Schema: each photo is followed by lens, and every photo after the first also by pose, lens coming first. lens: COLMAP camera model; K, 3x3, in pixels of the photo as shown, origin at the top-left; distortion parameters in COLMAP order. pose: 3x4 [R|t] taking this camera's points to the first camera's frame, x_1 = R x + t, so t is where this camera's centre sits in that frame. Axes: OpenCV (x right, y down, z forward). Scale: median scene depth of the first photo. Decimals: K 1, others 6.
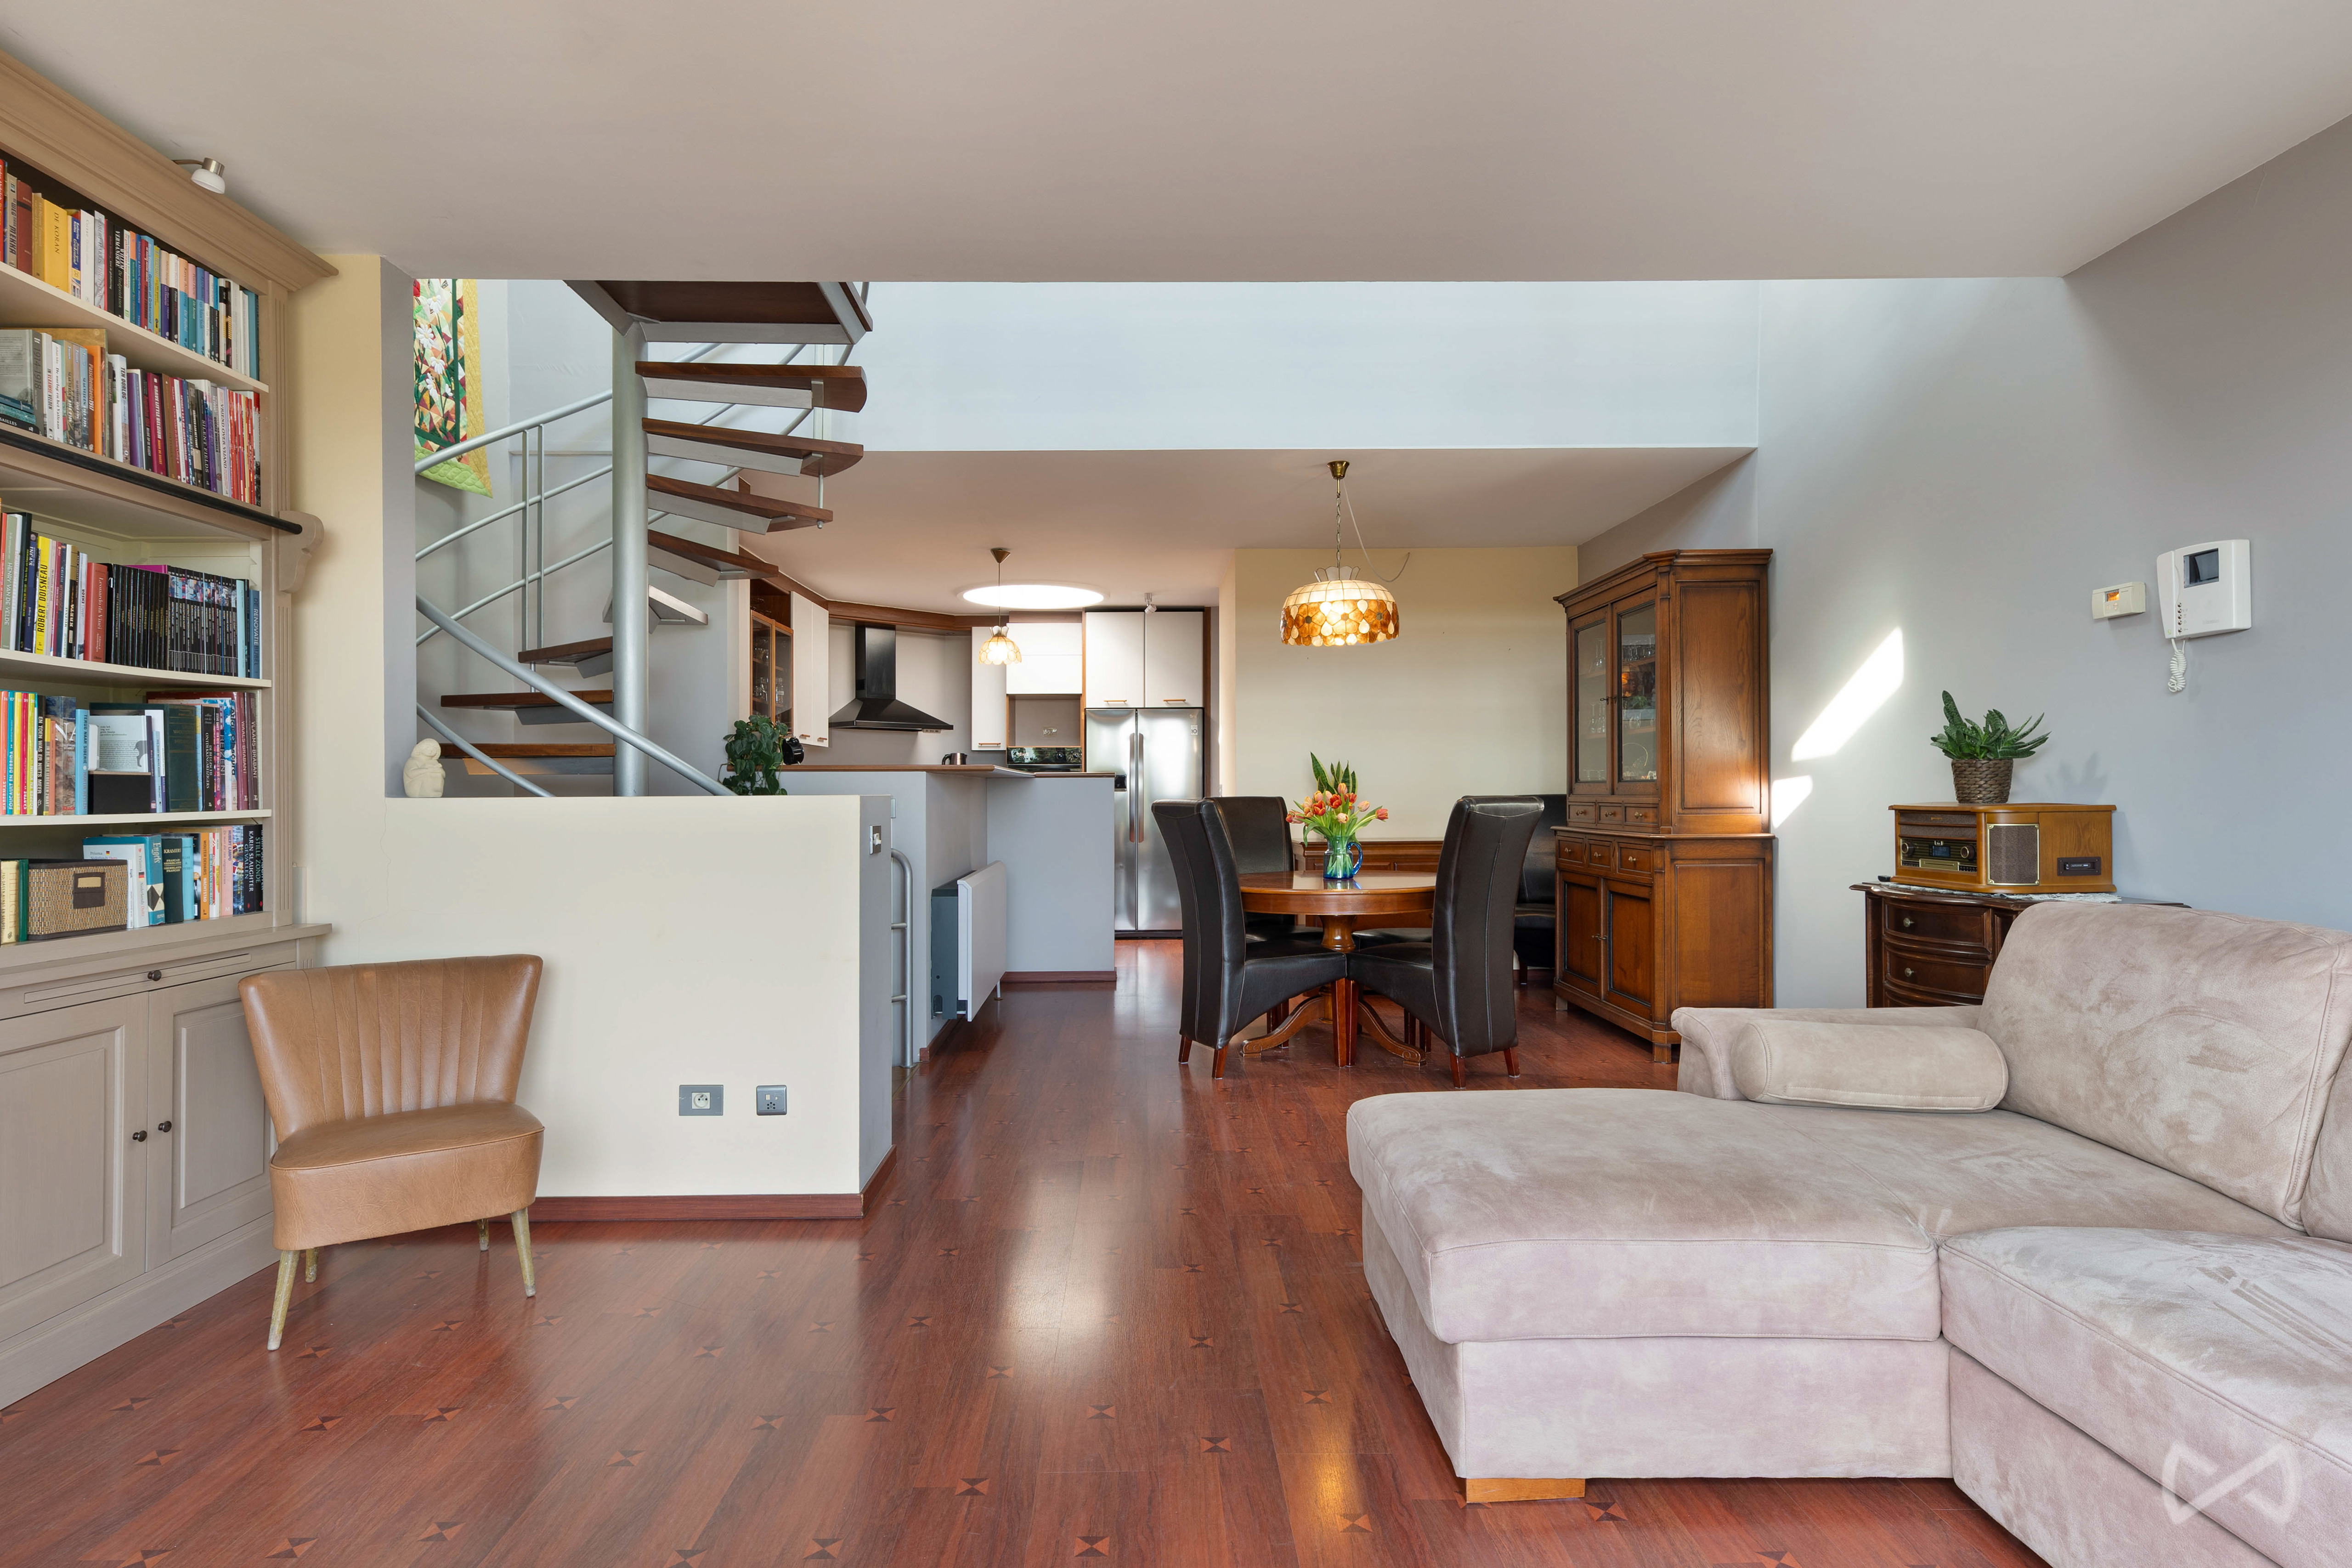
lens RADIAL K [[1279.4, 0, 1183.0], [0, 1279.4, 809.7], [0, 0, 1]] dist [0.029862, 0.000461]
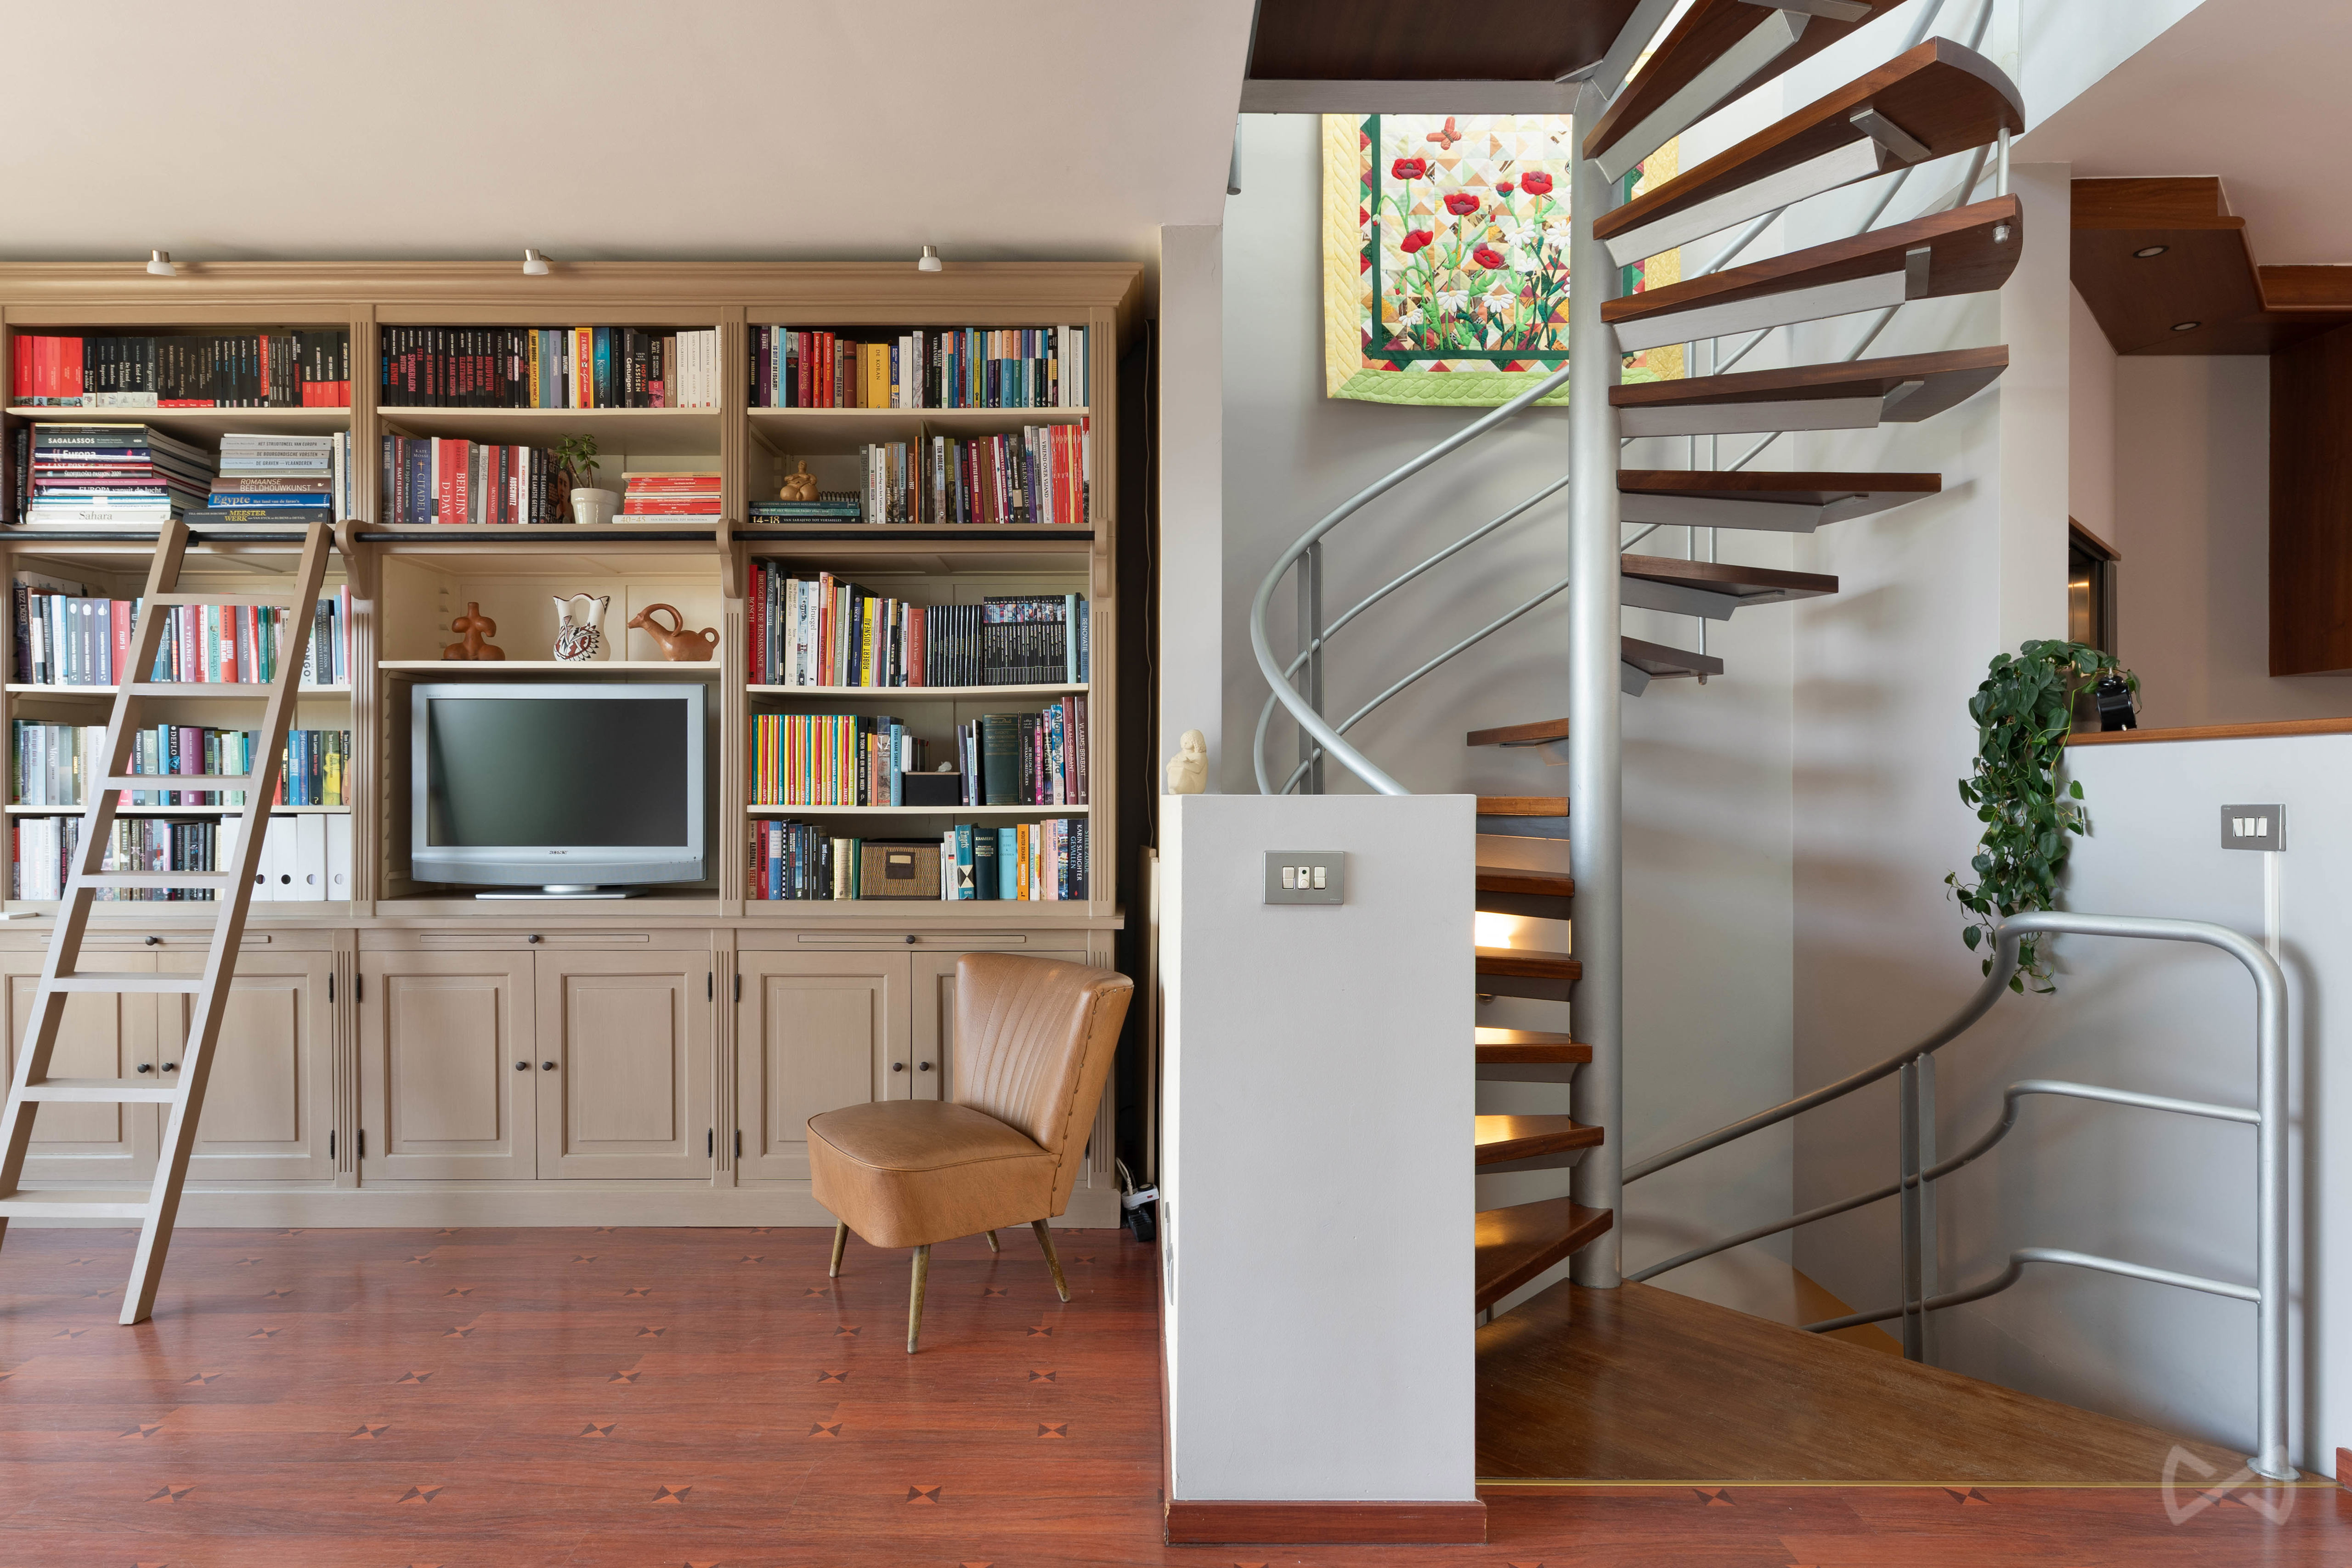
lens RADIAL K [[1270.5, 0, 1130.3], [0, 1270.5, 797.6], [0, 0, 1]] dist [0.002367, 0.012205]
pose [[-0.036779, 0.005865, -0.999306, 0.370774], [-0.009725, 0.999933, 0.006227, -0.013836], [0.999276, 0.009947, -0.036719, 1.179586]]
